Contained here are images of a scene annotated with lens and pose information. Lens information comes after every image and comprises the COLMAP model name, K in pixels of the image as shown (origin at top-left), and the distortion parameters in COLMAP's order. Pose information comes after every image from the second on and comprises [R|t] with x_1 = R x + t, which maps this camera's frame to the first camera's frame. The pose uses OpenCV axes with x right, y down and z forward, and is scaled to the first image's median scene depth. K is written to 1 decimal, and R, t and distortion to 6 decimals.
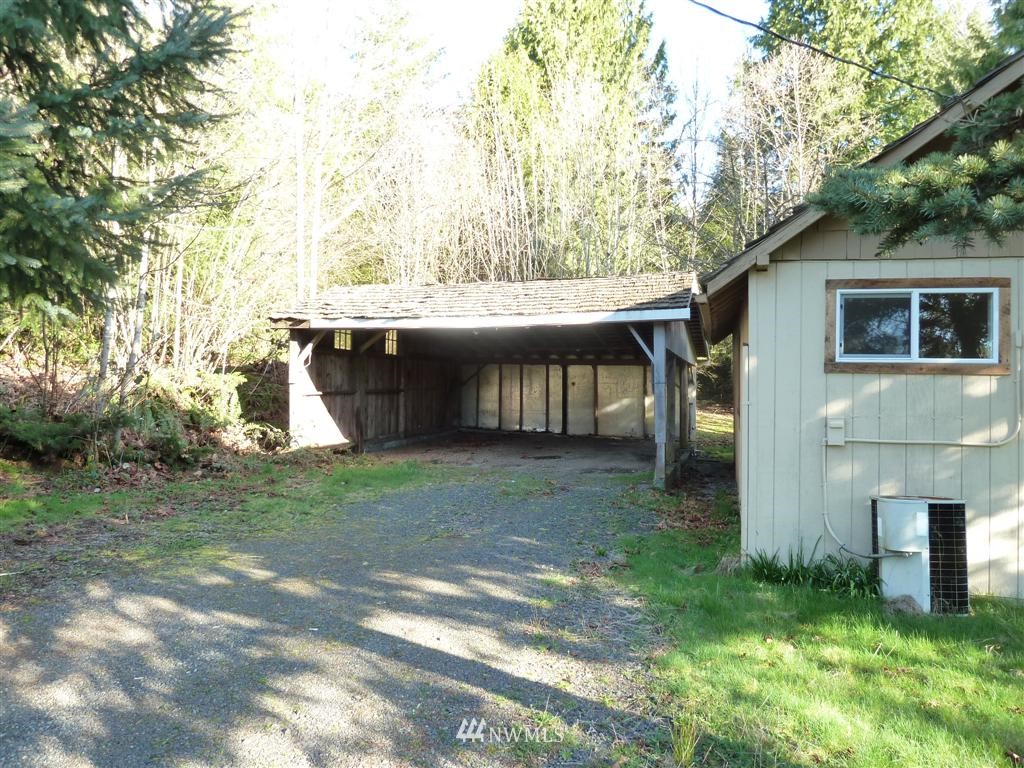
lens RADIAL K [[753.3, 0, 514.0], [0, 753.3, 381.4], [0, 0, 1]] dist [-0.043645, -0.000435]
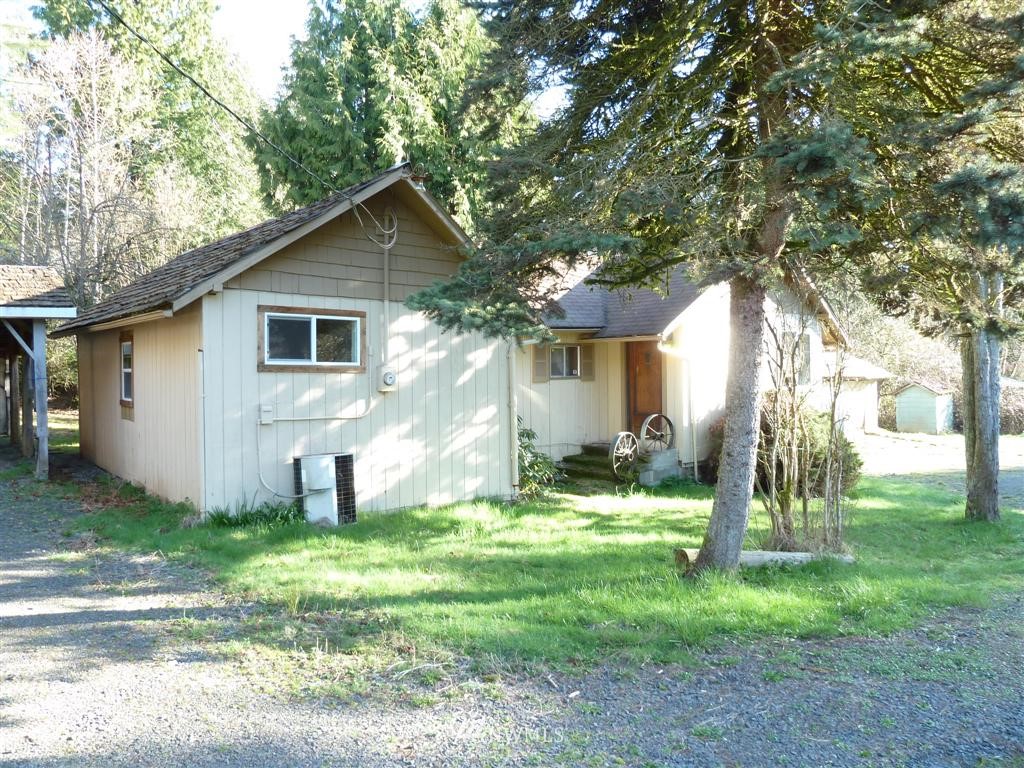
lens RADIAL K [[753.3, 0, 514.0], [0, 753.3, 381.4], [0, 0, 1]] dist [-0.043645, -0.000435]
pose [[0.583326, -0.017981, 0.812039, -0.449267], [0.004598, 0.999812, 0.018836, -0.018617], [-0.812225, -0.007254, 0.583299, -0.203566]]
